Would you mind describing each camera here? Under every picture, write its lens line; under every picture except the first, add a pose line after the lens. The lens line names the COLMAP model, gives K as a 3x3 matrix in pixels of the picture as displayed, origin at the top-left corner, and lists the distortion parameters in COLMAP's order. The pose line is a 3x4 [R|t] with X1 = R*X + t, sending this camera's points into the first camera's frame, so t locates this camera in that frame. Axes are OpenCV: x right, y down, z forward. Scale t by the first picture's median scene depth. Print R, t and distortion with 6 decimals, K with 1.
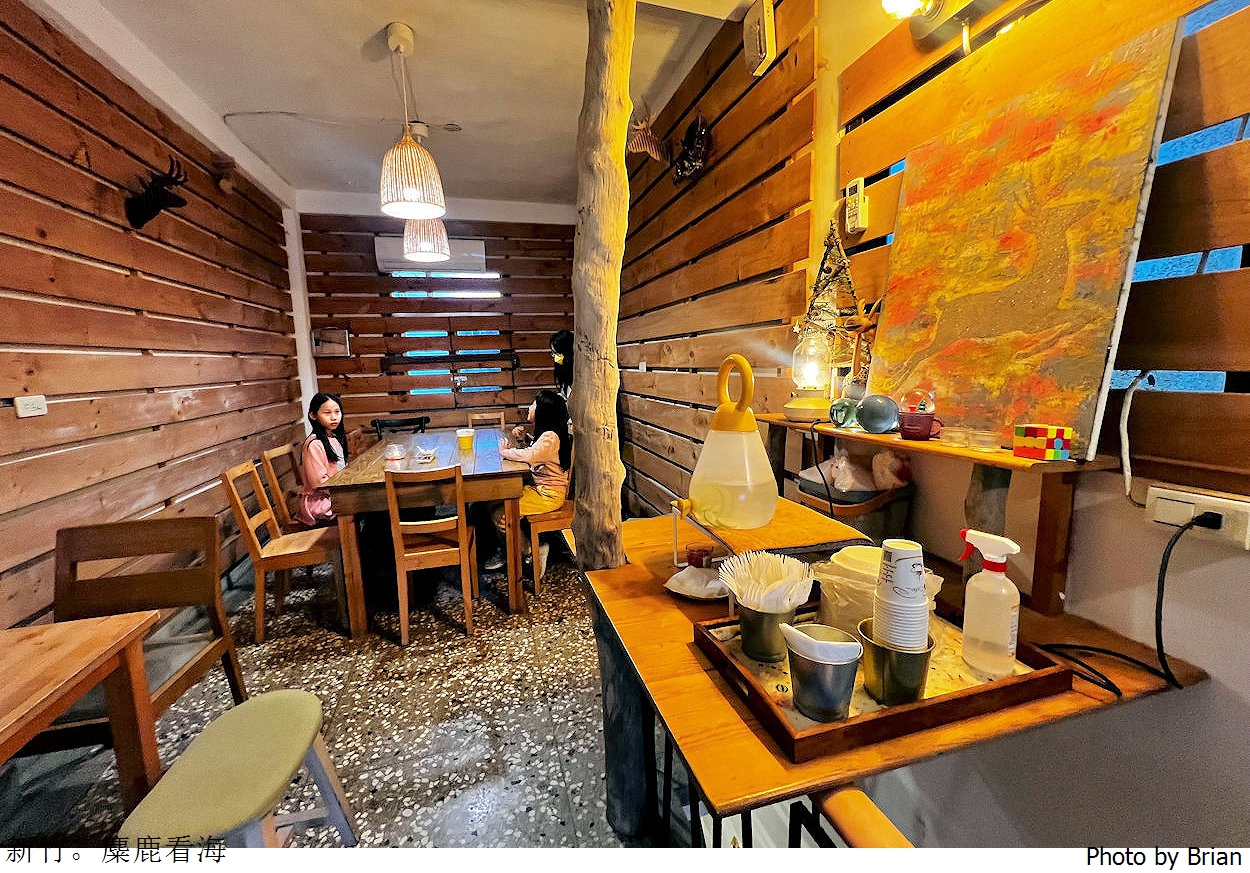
lens RADIAL K [[513.7, 0, 625.5], [0, 513.7, 434.0], [0, 0, 1]] dist [0.000927, 0.000069]
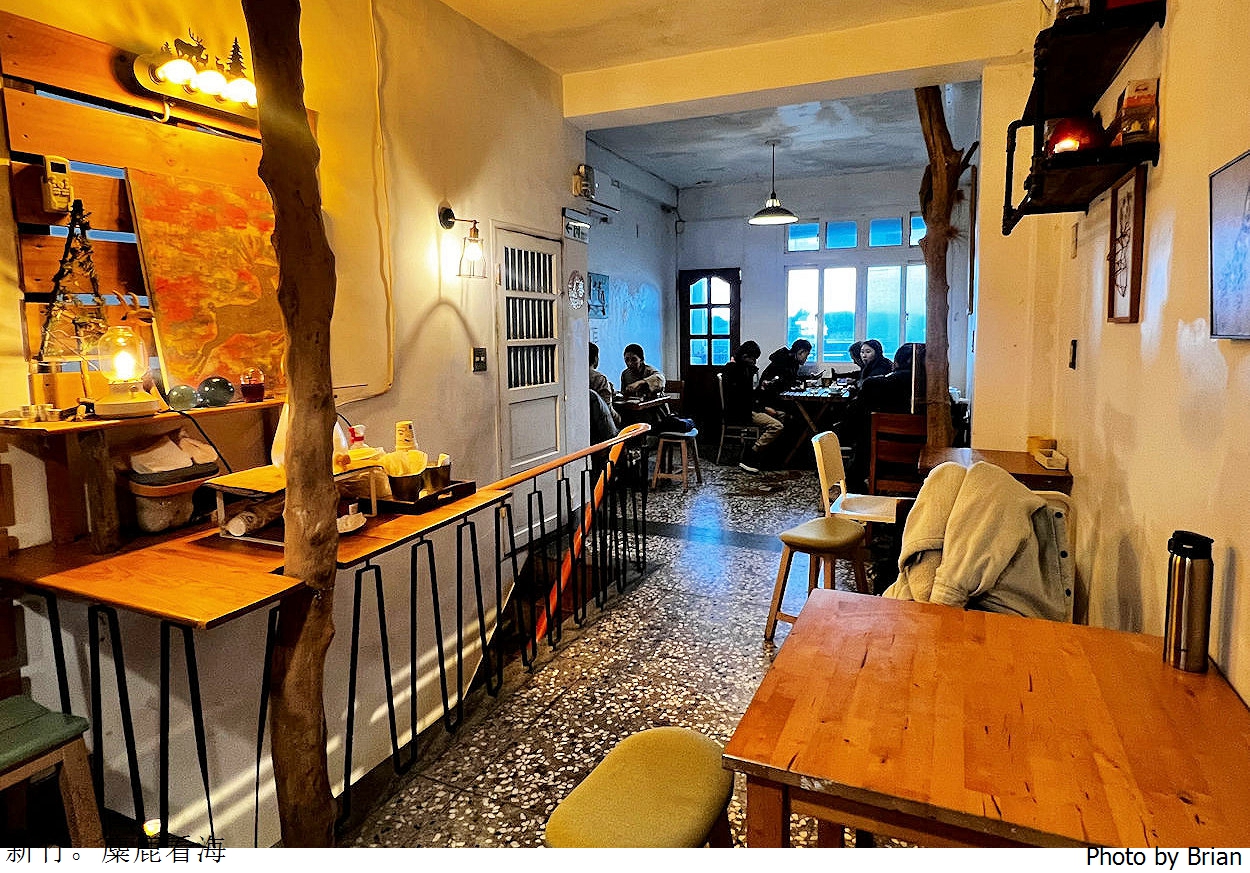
lens RADIAL K [[738.6, 0, 625.2], [0, 738.6, 437.3], [0, 0, 1]] dist [-0.003949, -0.000482]
pose [[-0.767704, -0.079239, 0.635886, -1.390727], [0.106759, 0.962641, 0.248846, -0.266685], [-0.631848, 0.258927, -0.730564, 1.668672]]
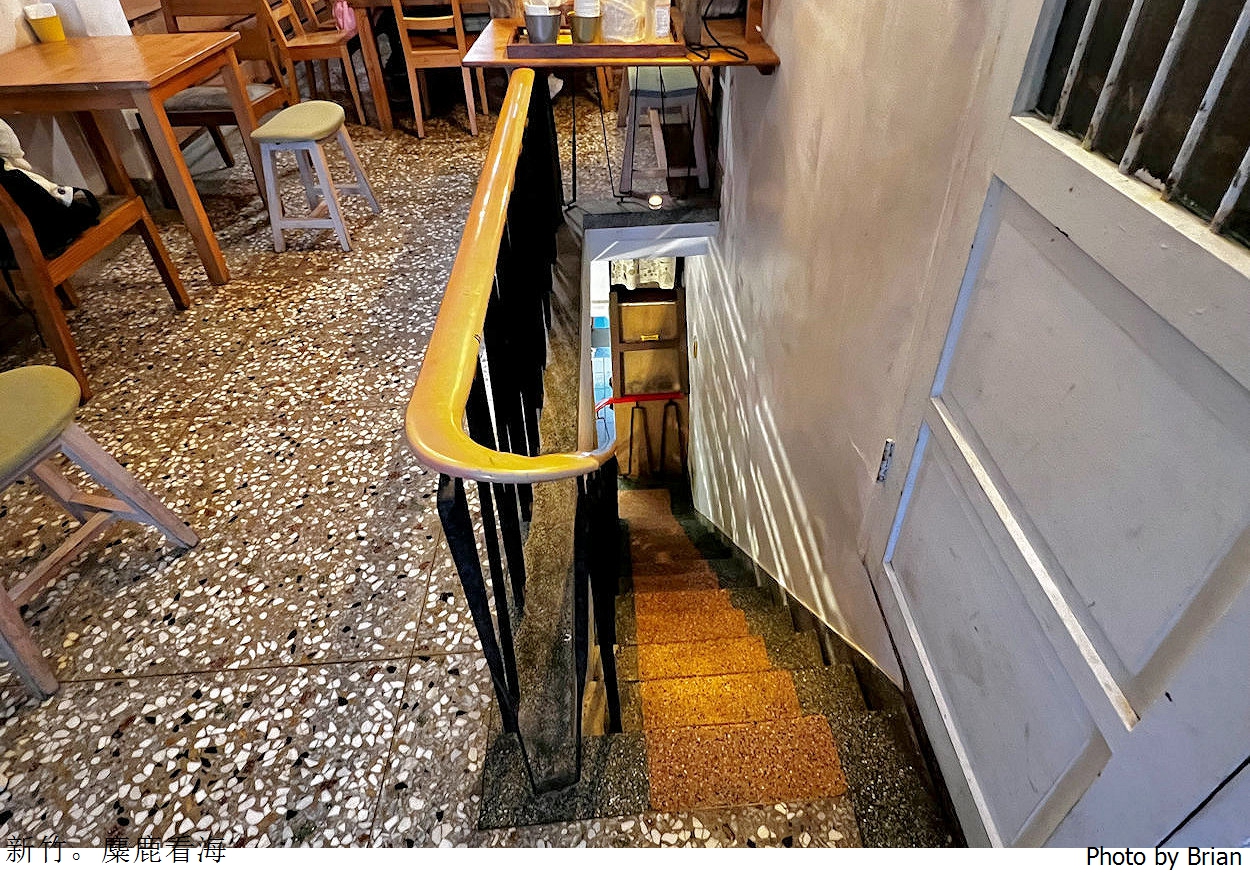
lens RADIAL K [[738.6, 0, 626.3], [0, 738.6, 433.7], [0, 0, 1]] dist [-0.003949, -0.000482]
pose [[0.970559, 0.151365, -0.187360, 0.897331], [-0.033454, 0.855045, 0.517474, 0.188936], [0.238528, -0.495971, 0.834935, -1.291986]]
